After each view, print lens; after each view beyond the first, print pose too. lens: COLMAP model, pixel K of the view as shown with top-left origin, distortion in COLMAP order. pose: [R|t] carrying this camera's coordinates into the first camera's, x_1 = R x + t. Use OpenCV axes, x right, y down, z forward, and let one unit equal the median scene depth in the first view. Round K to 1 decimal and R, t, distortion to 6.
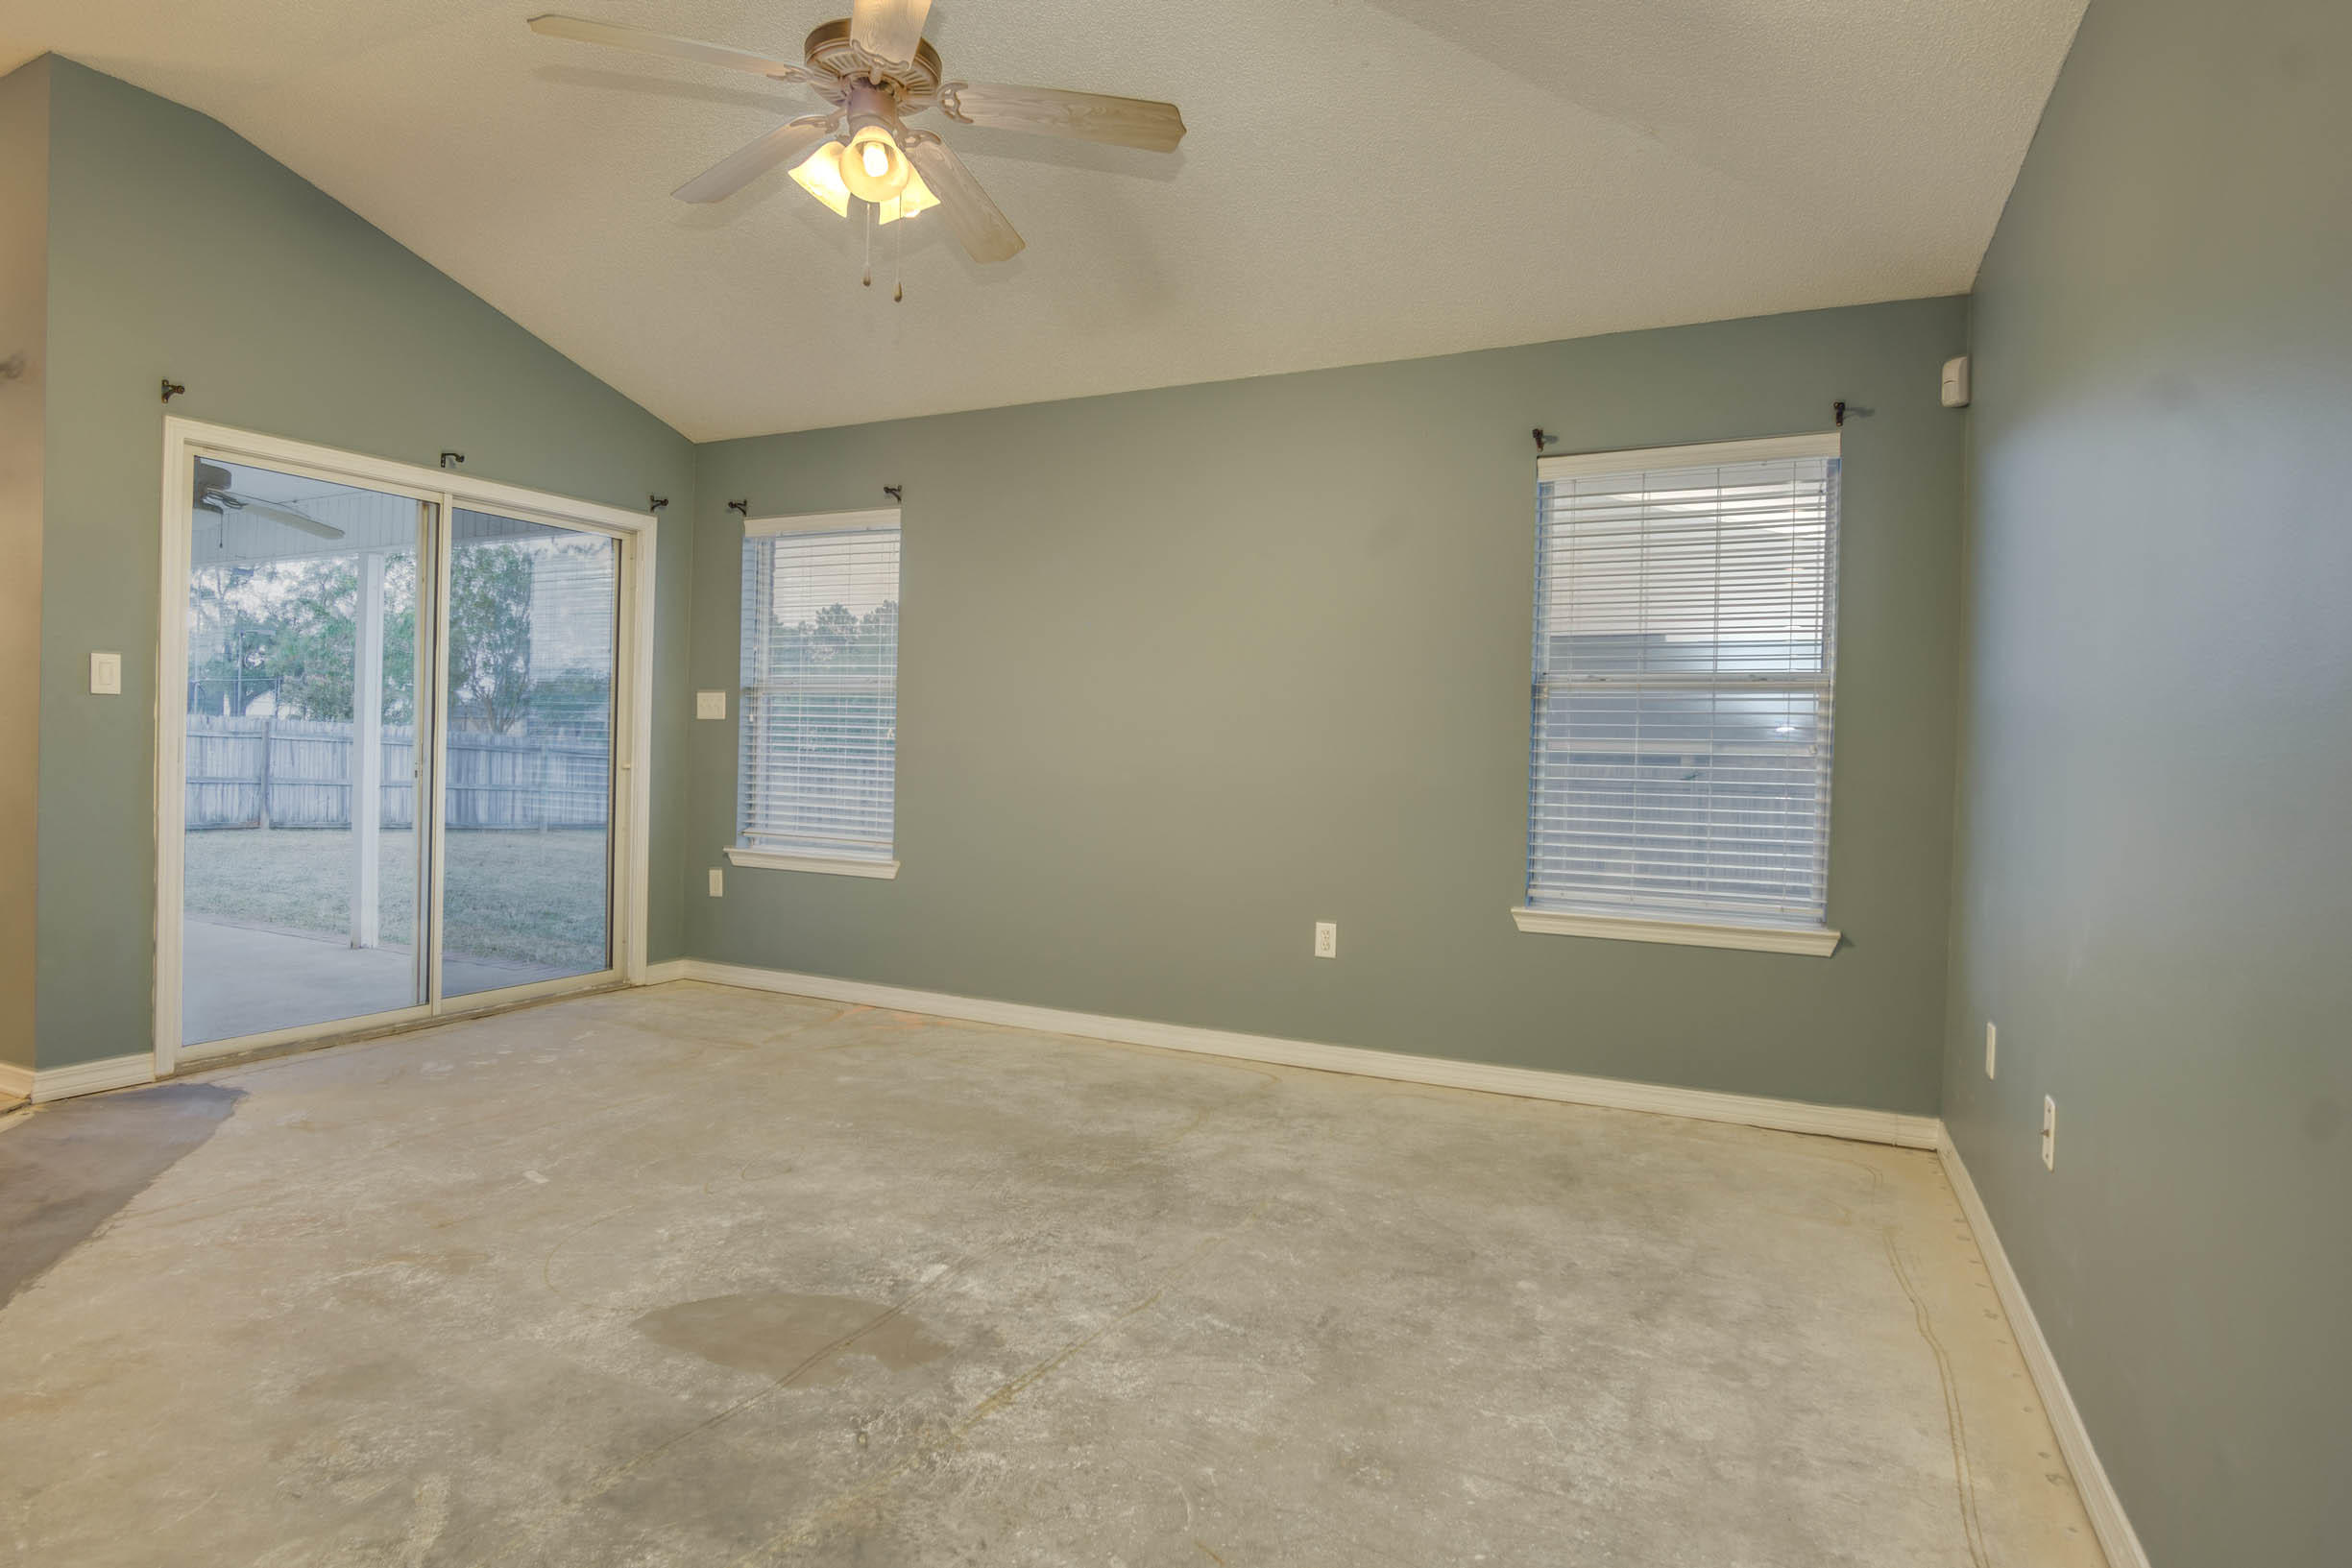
lens RADIAL K [[1253.4, 0, 1159.9], [0, 1253.4, 766.8], [0, 0, 1]] dist [-0.035708, 0.010957]
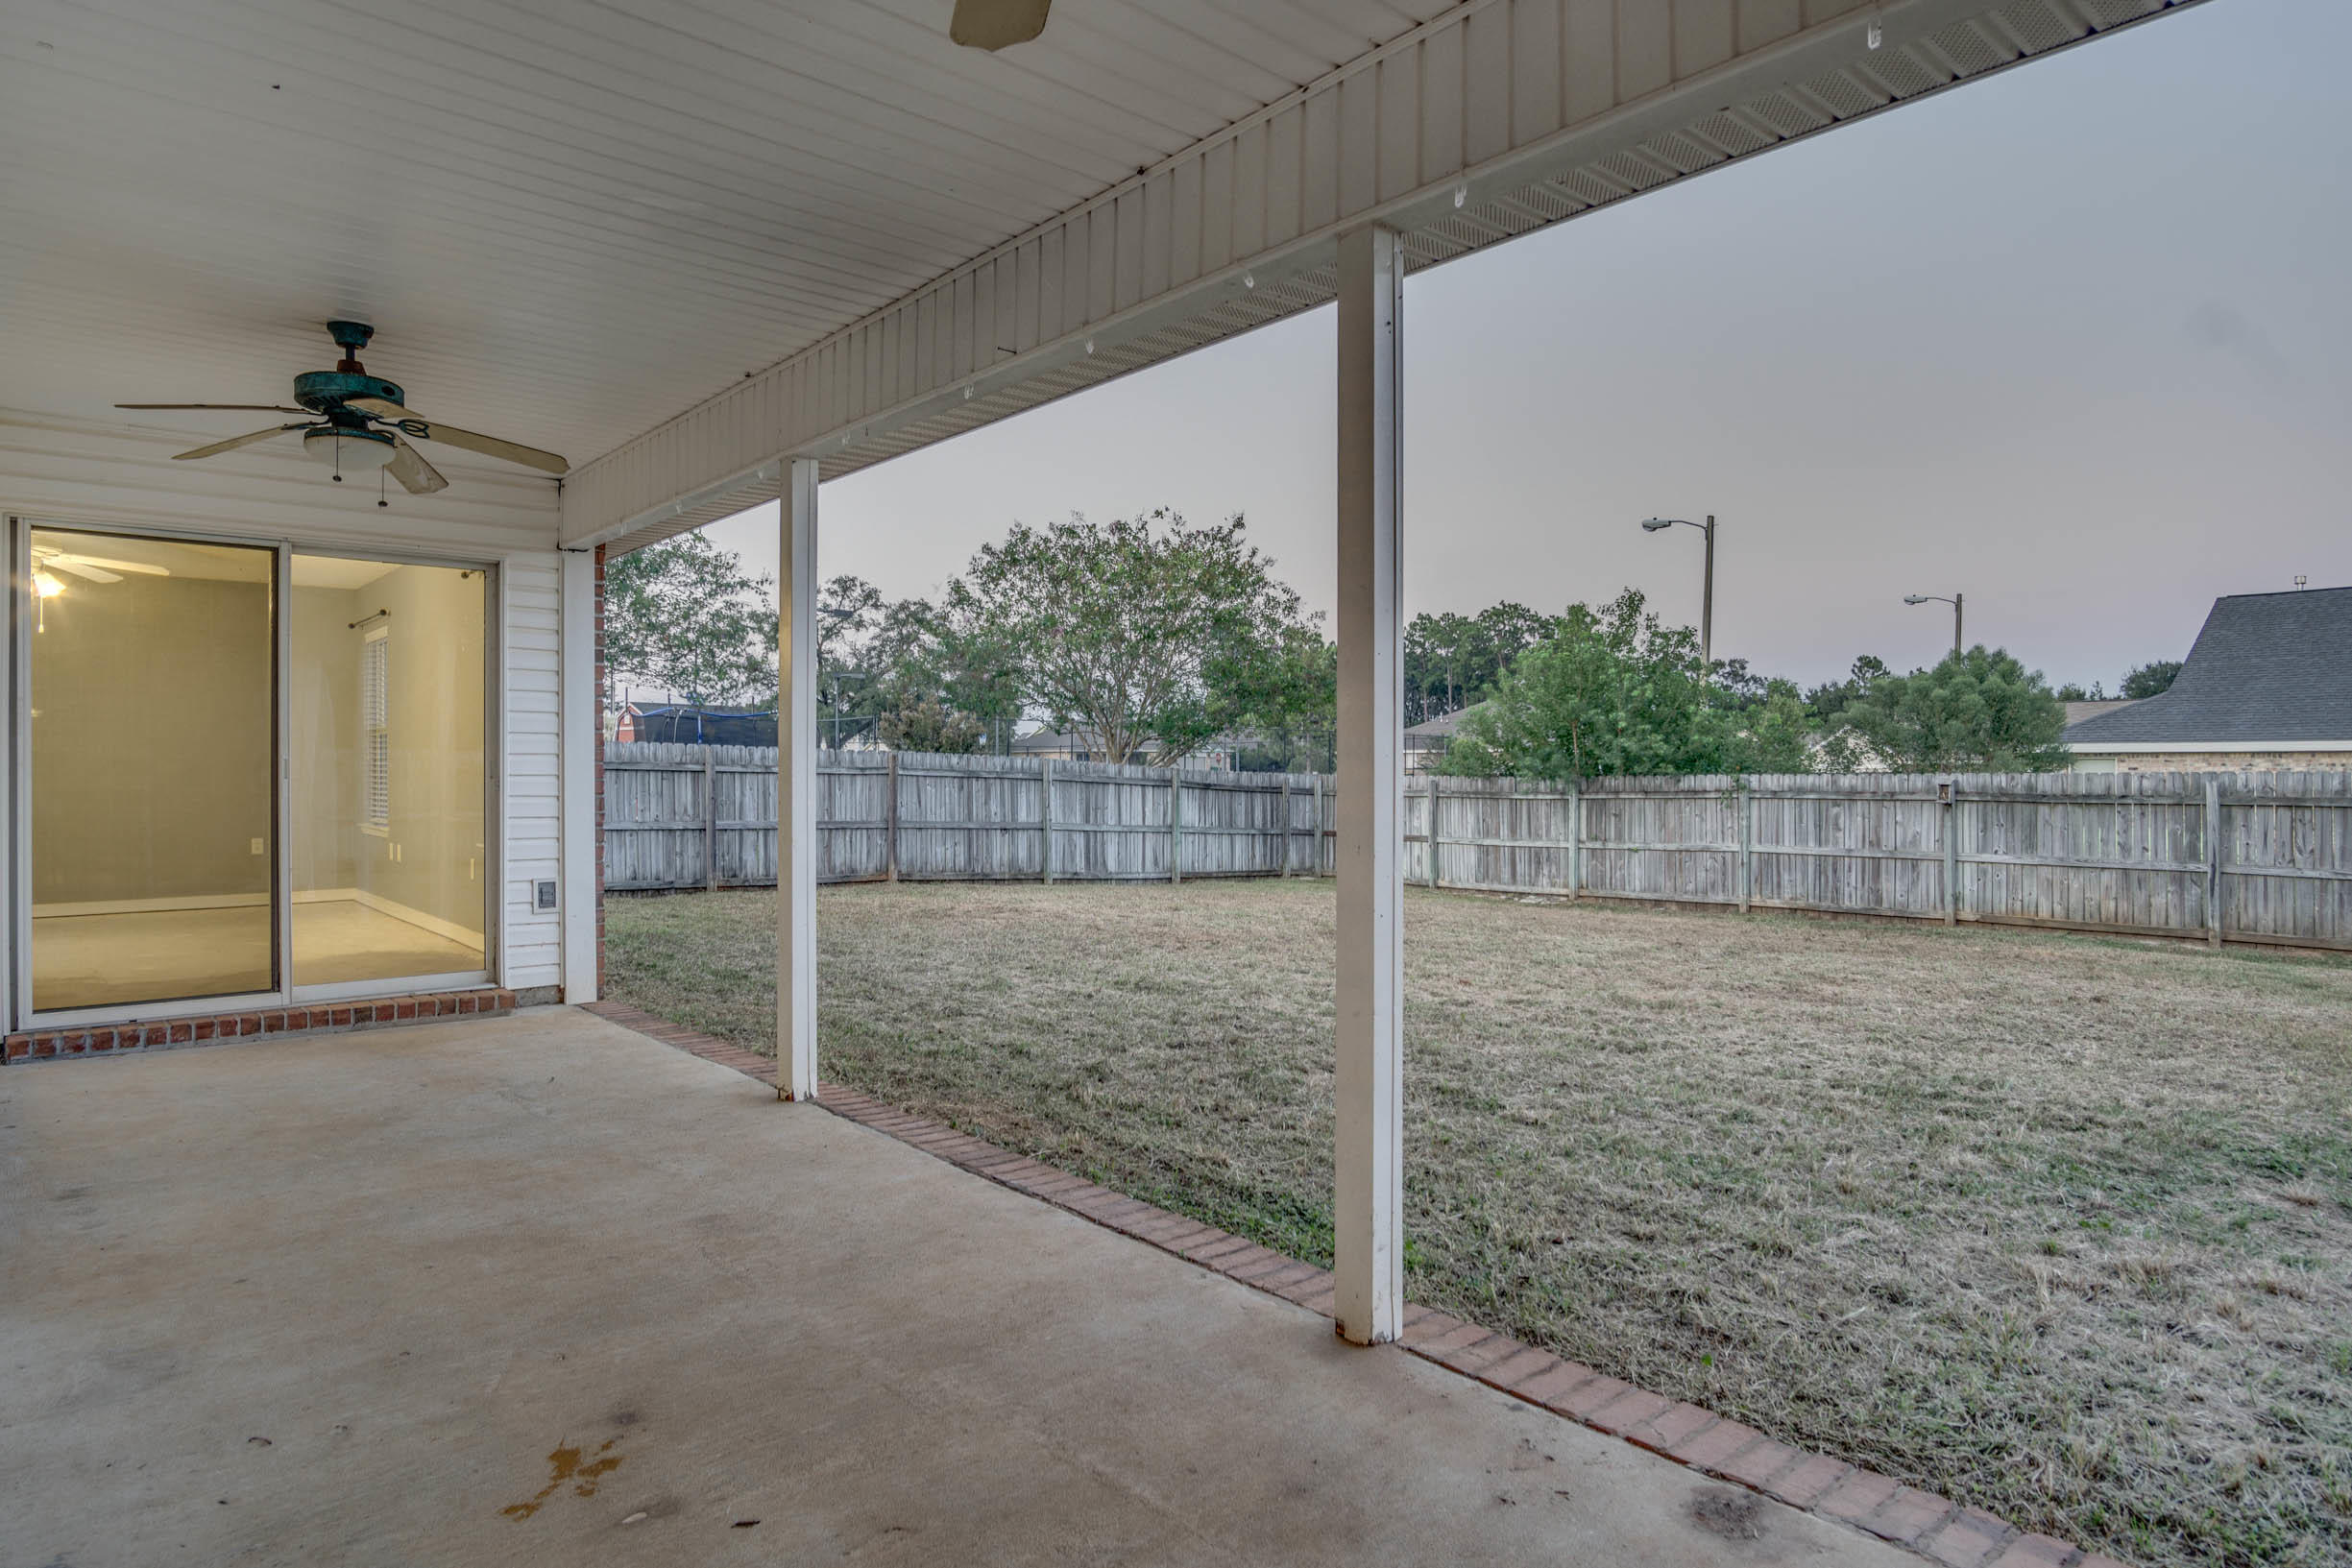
lens RADIAL K [[1303.0, 0, 1159.4], [0, 1303.0, 770.6], [0, 0, 1]] dist [-0.032892, 0.008394]
pose [[0.924130, -0.022948, -0.381389, -1.191785], [0.016188, 0.999650, -0.020923, -0.024596], [0.381736, 0.013162, 0.924178, 1.359475]]
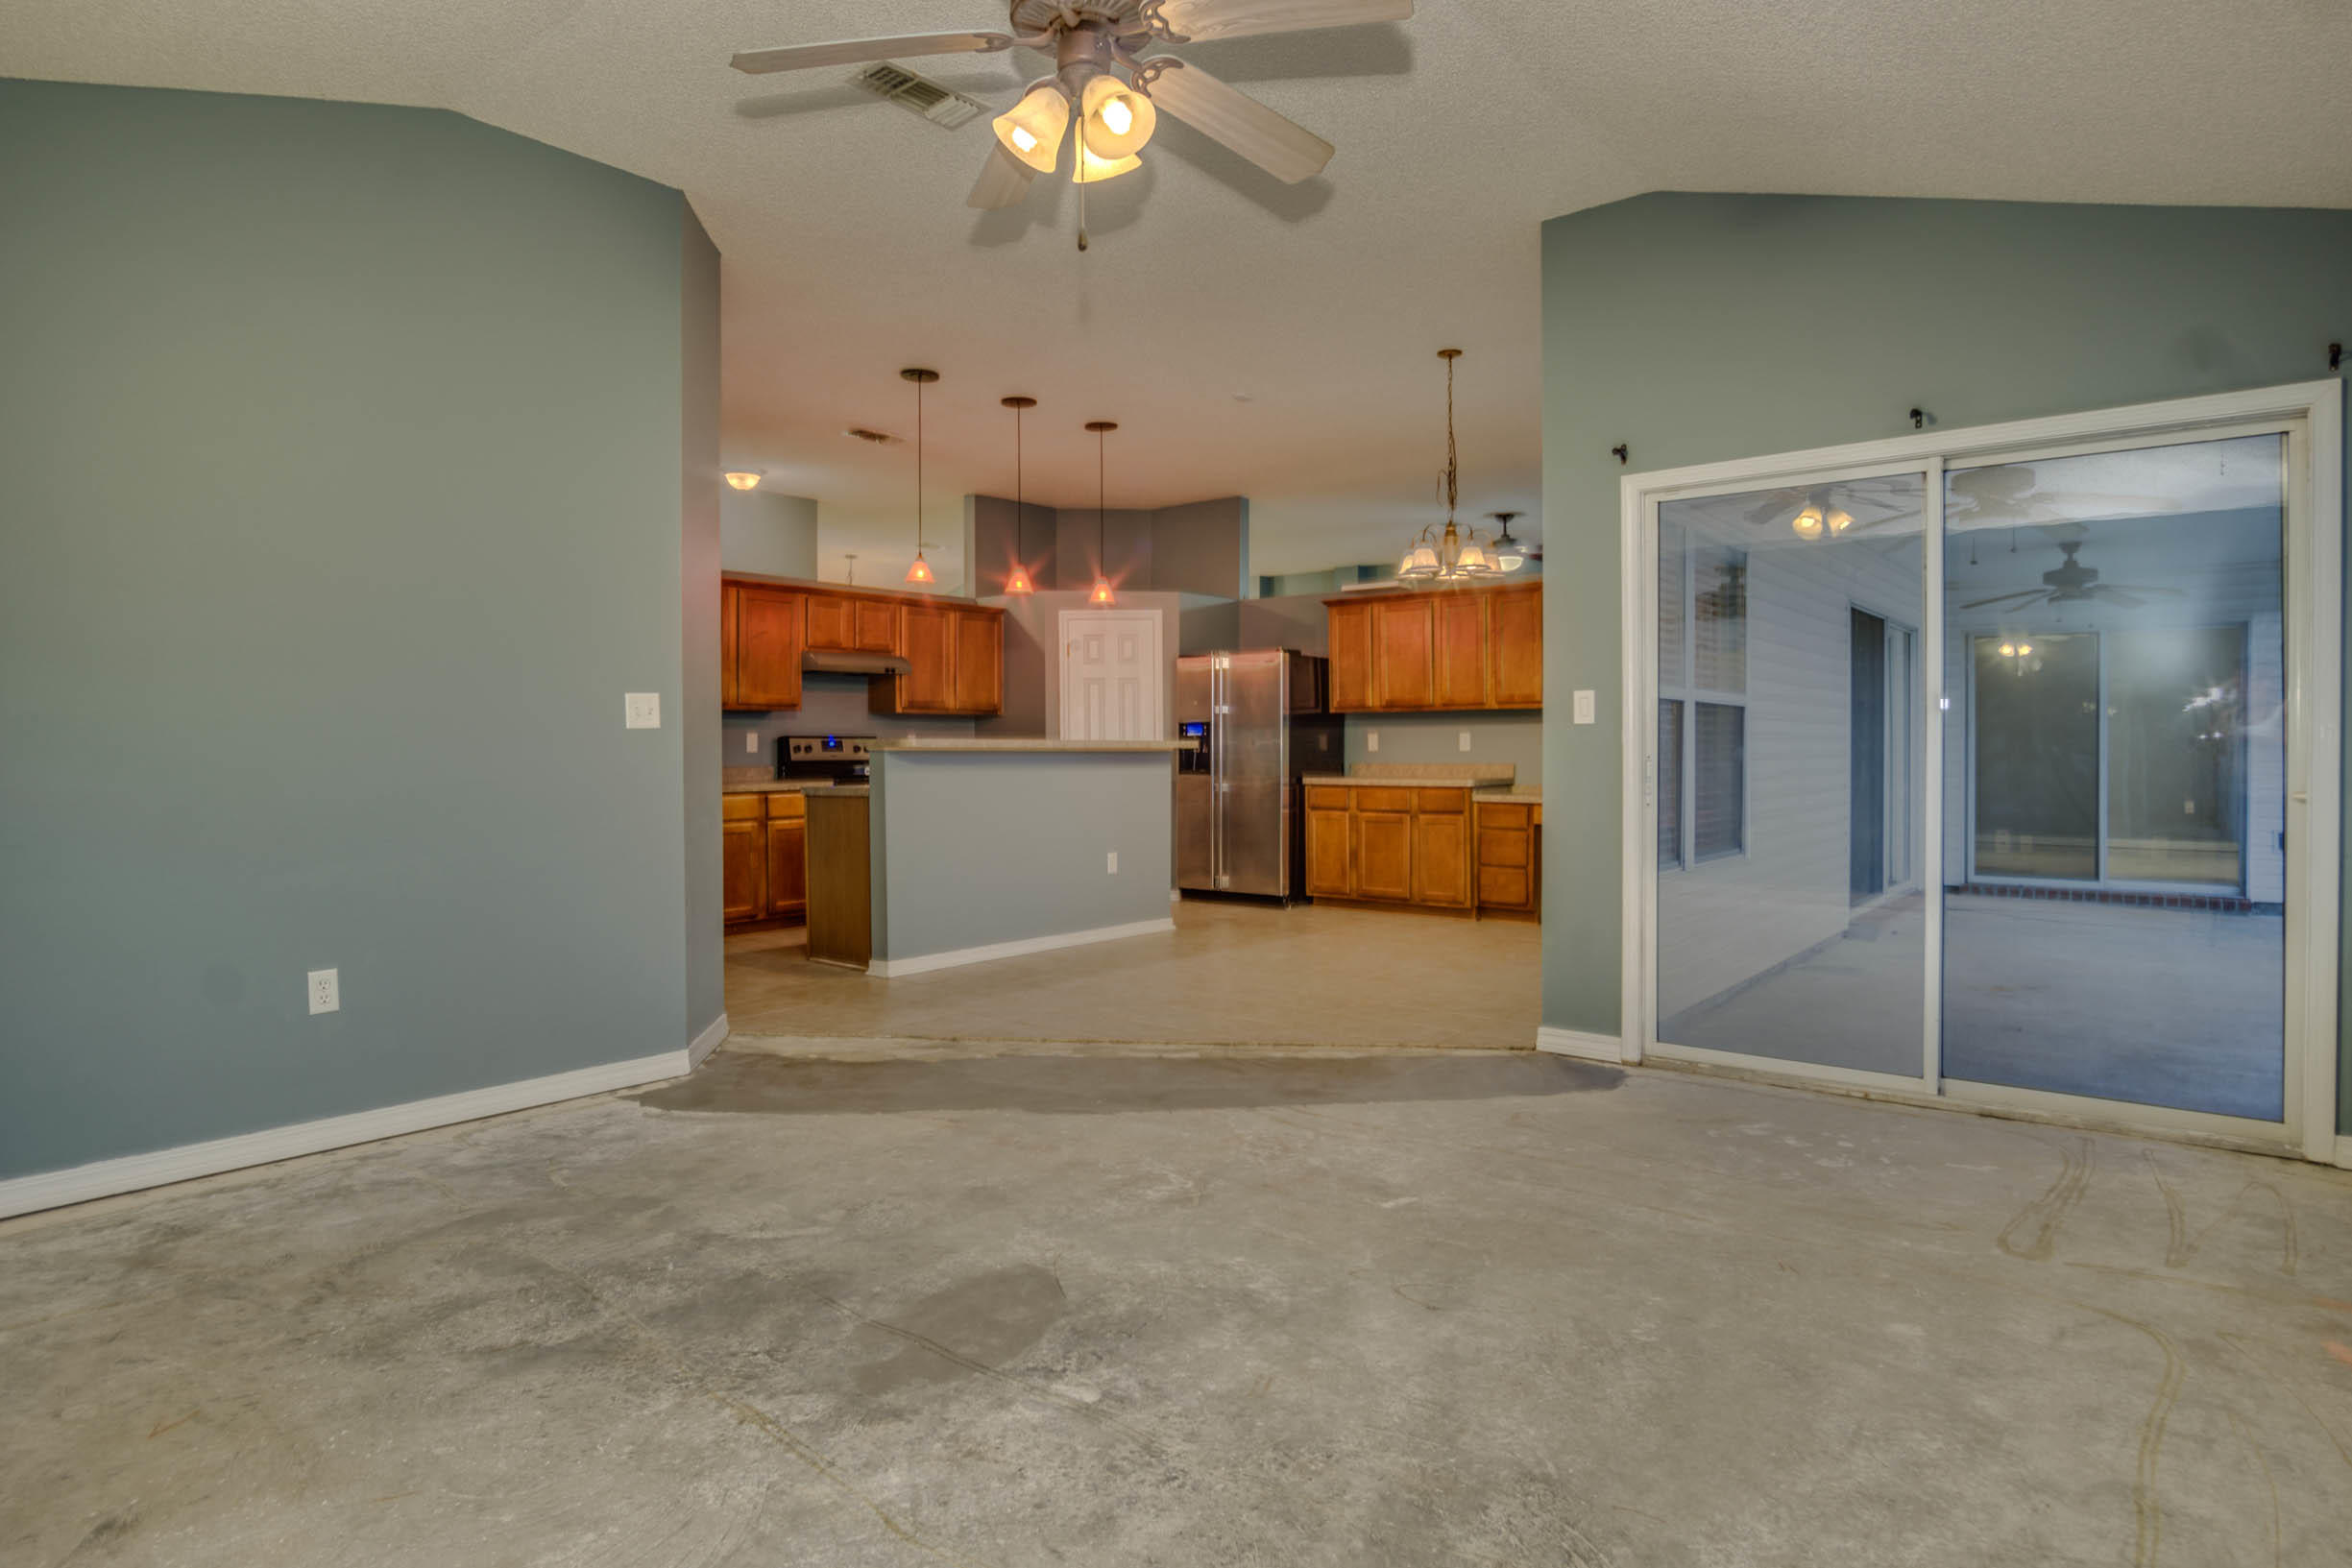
lens RADIAL K [[1303.0, 0, 1156.8], [0, 1303.0, 753.3], [0, 0, 1]] dist [-0.032892, 0.008394]
pose [[-0.227285, -0.018535, -0.973652, 0.530509], [-0.016001, 0.999755, -0.015297, -0.005537], [0.973697, 0.012103, -0.227525, 1.012554]]
